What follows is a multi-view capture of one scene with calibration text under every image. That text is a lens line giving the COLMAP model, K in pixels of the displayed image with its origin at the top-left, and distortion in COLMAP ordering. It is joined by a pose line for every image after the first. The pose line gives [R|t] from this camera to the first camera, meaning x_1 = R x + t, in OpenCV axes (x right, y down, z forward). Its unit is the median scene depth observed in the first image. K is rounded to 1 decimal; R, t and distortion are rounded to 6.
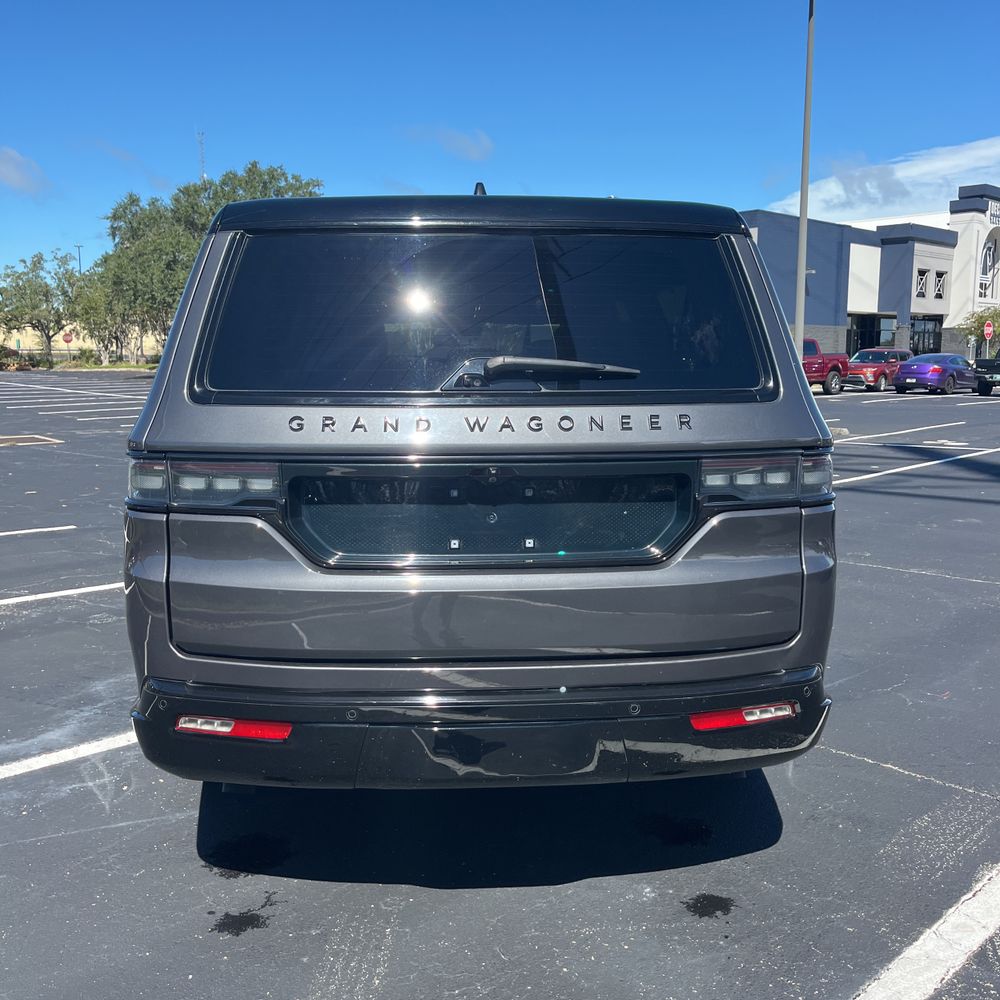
lens RADIAL K [[1024.2, 0, 499.6], [0, 1024.2, 491.5], [0, 0, 1]] dist [0.013468, 0.000000]
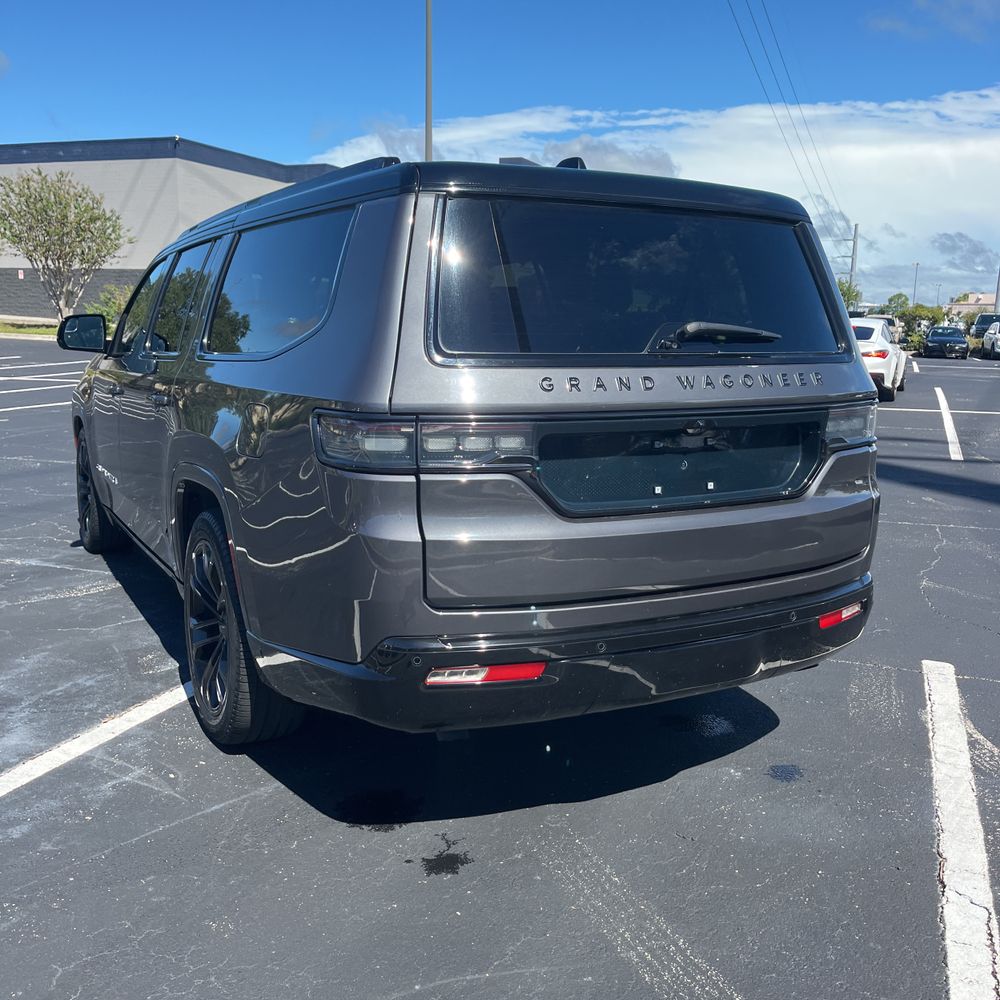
lens RADIAL K [[1024.2, 0, 523.3], [0, 1024.2, 499.9], [0, 0, 1]] dist [0.013468, 0.000000]
pose [[0.900363, -0.056821, 0.431413, -0.484207], [0.034398, 0.997629, 0.059608, -0.007530], [-0.433778, -0.038829, 0.900183, 0.030075]]
